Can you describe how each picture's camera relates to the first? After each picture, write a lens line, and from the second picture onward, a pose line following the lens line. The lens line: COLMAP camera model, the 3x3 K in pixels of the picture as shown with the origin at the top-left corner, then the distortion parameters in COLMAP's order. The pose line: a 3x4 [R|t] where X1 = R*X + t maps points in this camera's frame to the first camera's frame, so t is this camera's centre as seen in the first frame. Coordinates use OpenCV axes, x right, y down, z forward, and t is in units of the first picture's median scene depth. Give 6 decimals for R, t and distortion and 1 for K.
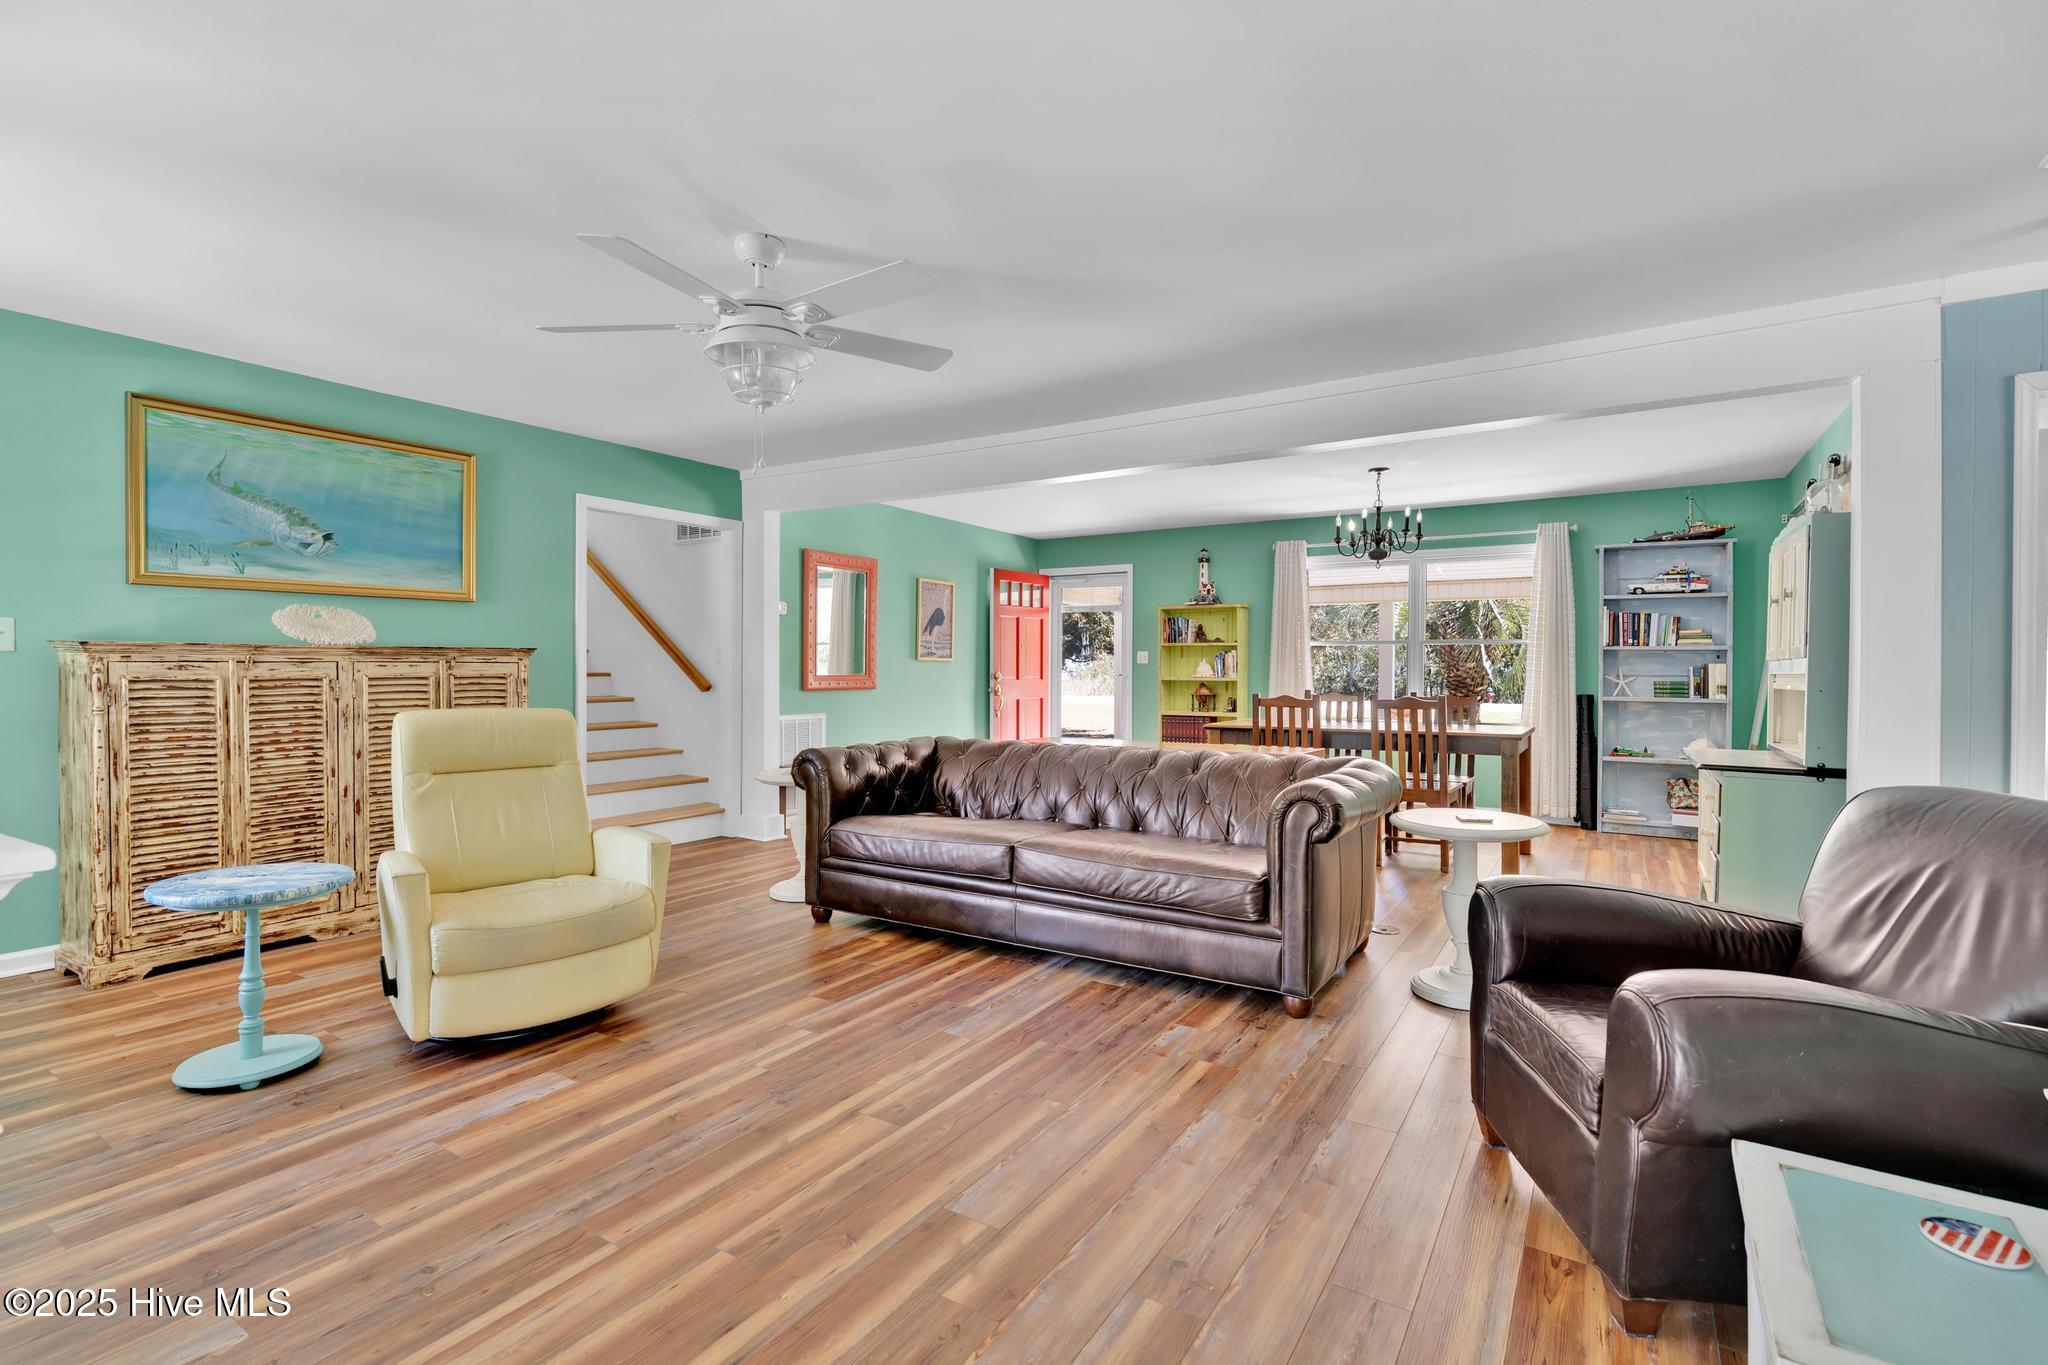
lens RADIAL K [[945.4, 0, 1012.0], [0, 945.4, 668.7], [0, 0, 1]] dist [-0.009381, 0.003509]
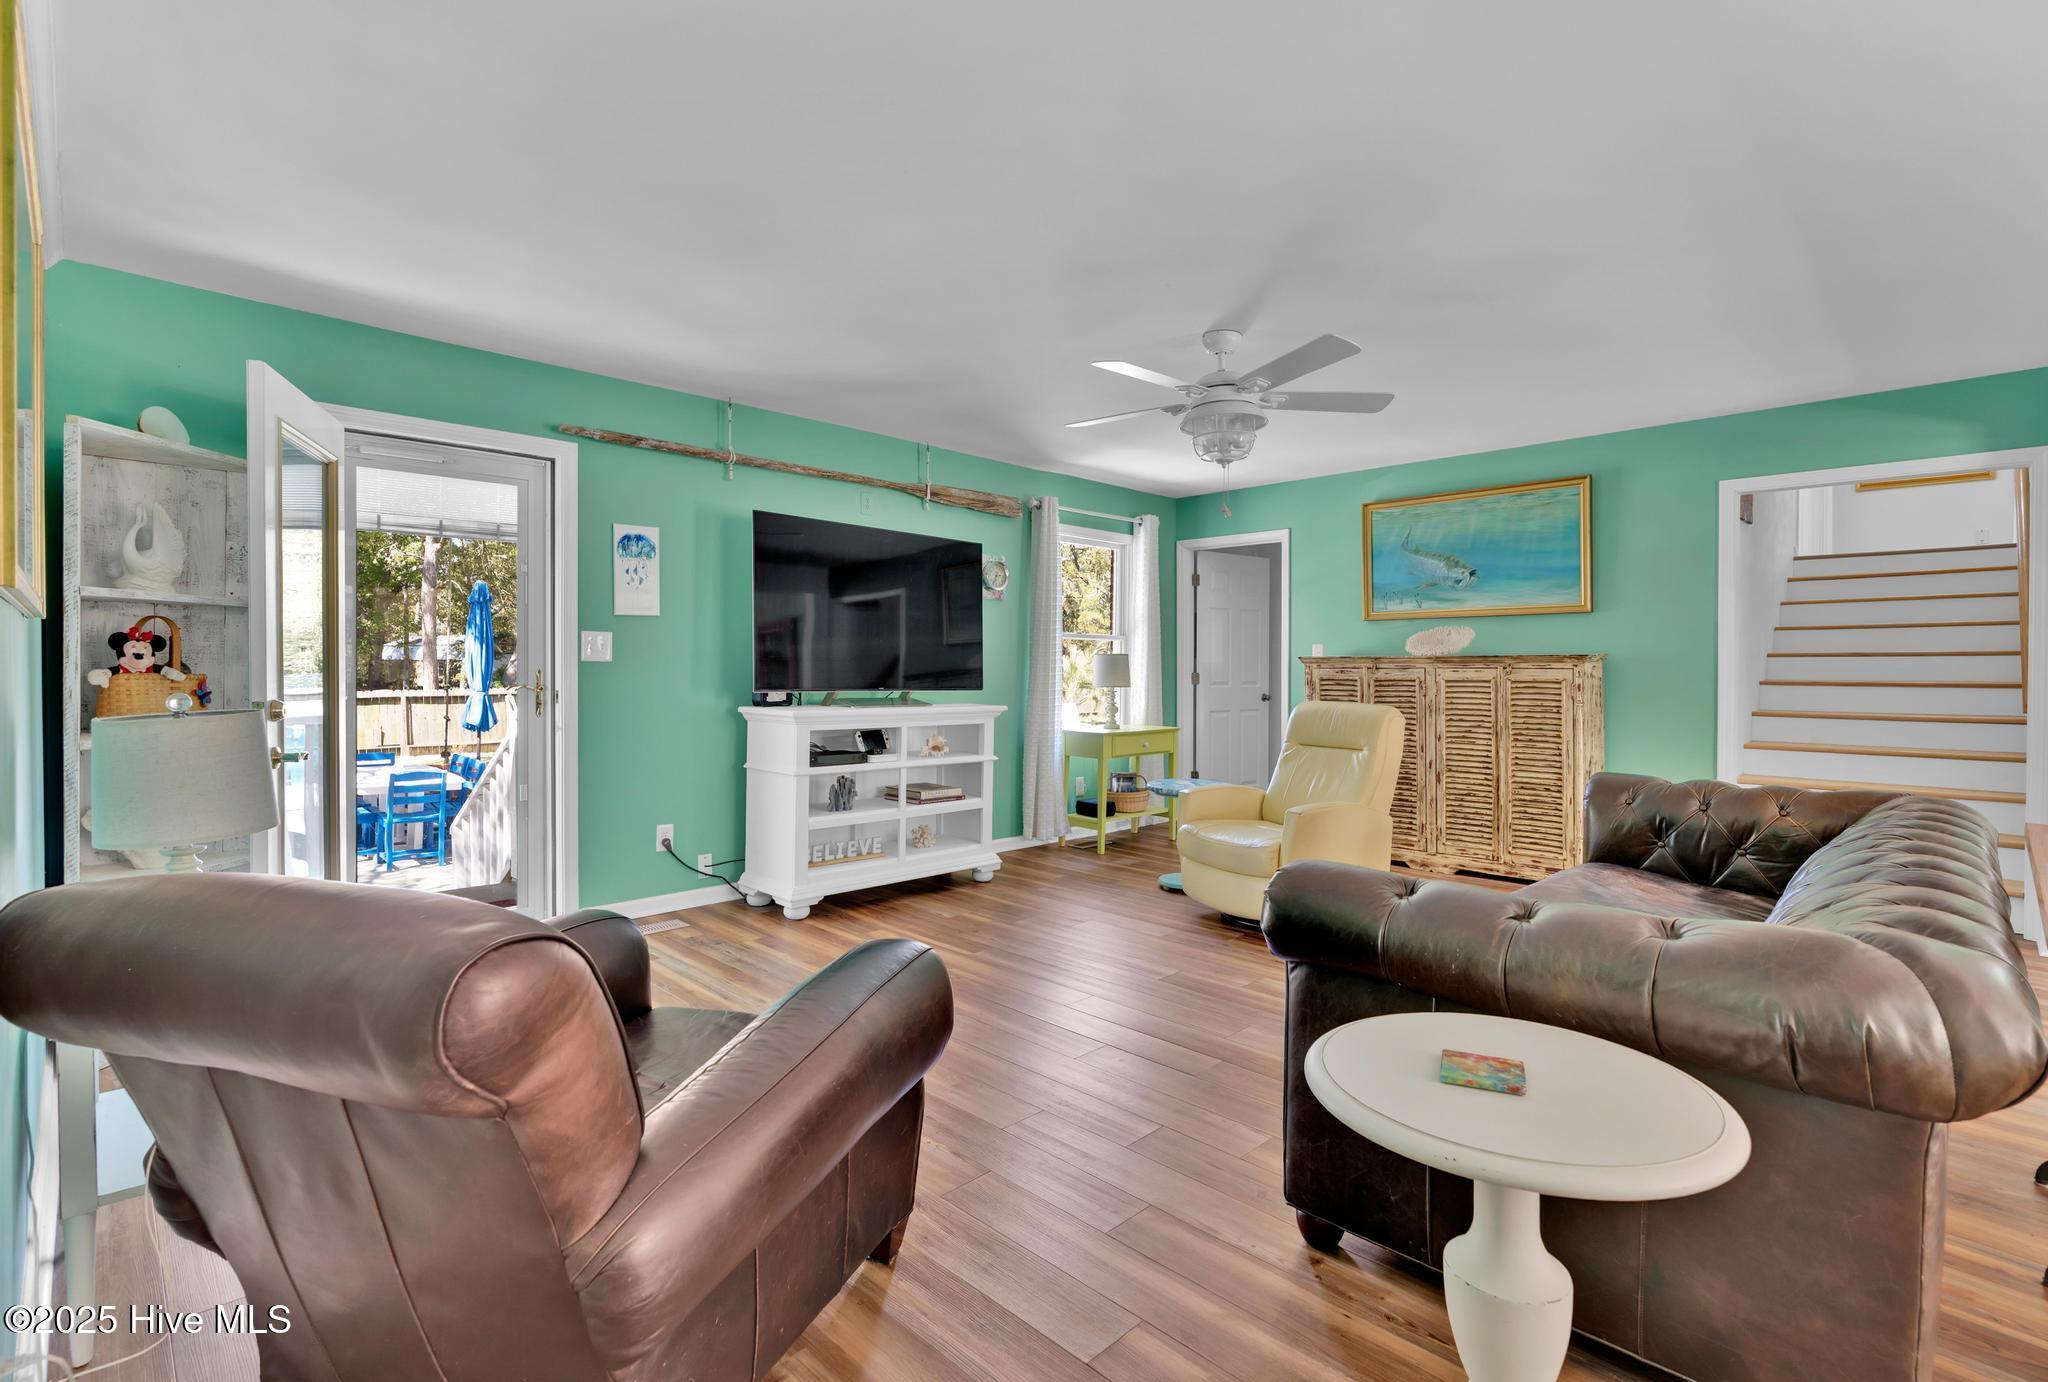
lens RADIAL K [[950.4, 0, 1065.9], [0, 950.4, 678.8], [0, 0, 1]] dist [-0.000533, -0.000393]
pose [[-0.180727, 0.007208, -0.983507, 0.444482], [-0.007951, 0.999930, 0.008789, 0.000068], [0.983501, 0.009408, -0.180657, 0.450111]]
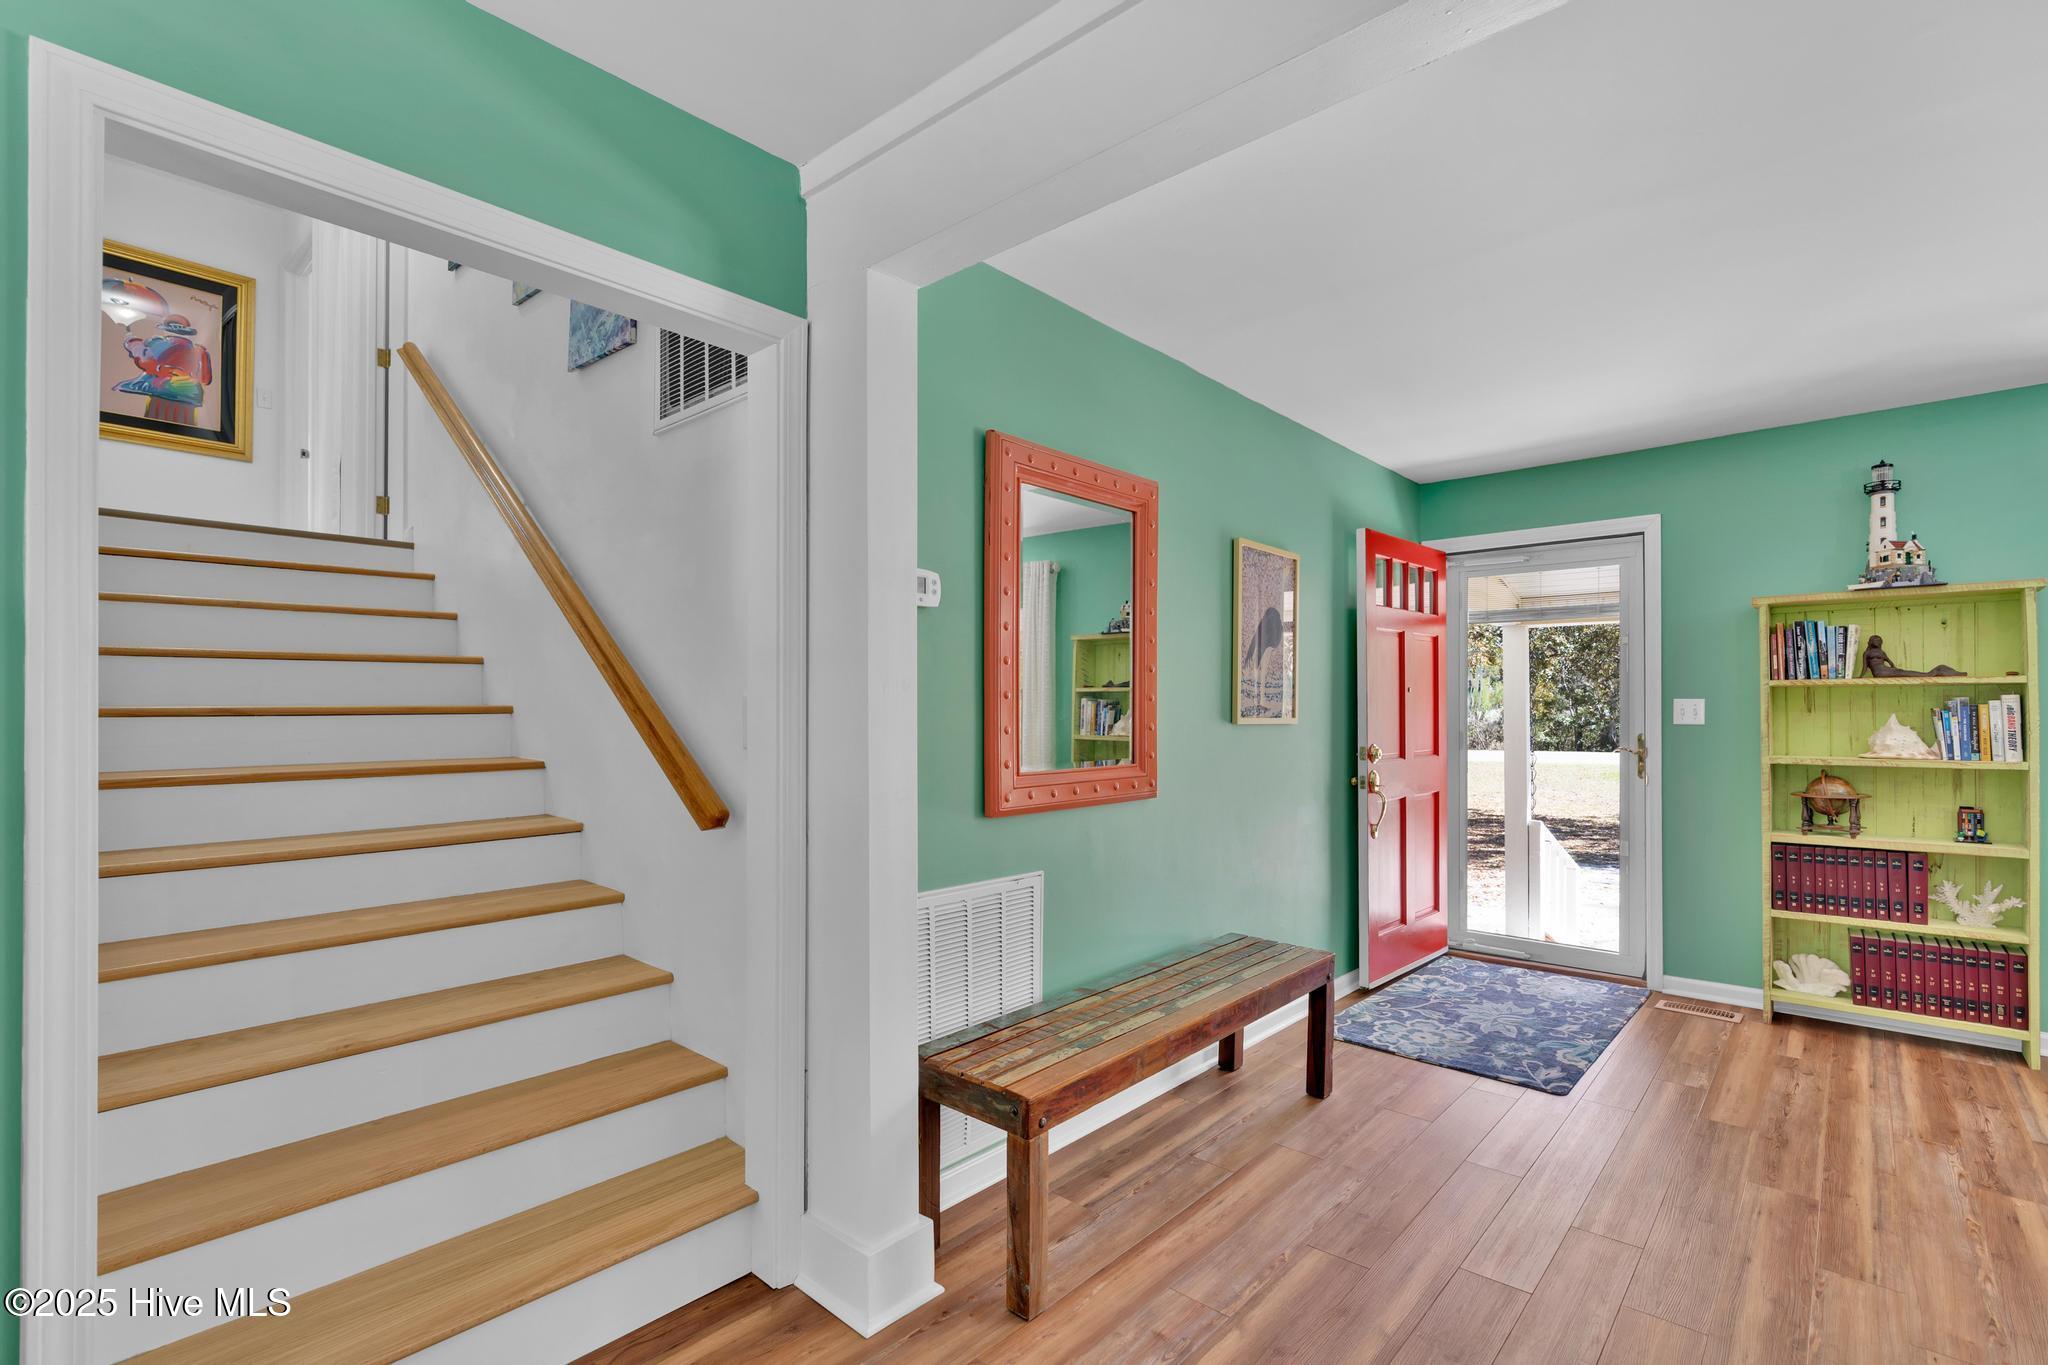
lens RADIAL K [[945.4, 0, 1027.2], [0, 945.4, 696.4], [0, 0, 1]] dist [-0.009381, 0.003509]
pose [[0.987543, -0.007872, -0.157155, -0.152472], [0.005109, 0.999825, -0.017981, -0.017388], [0.157269, 0.016954, 0.987410, 0.662607]]
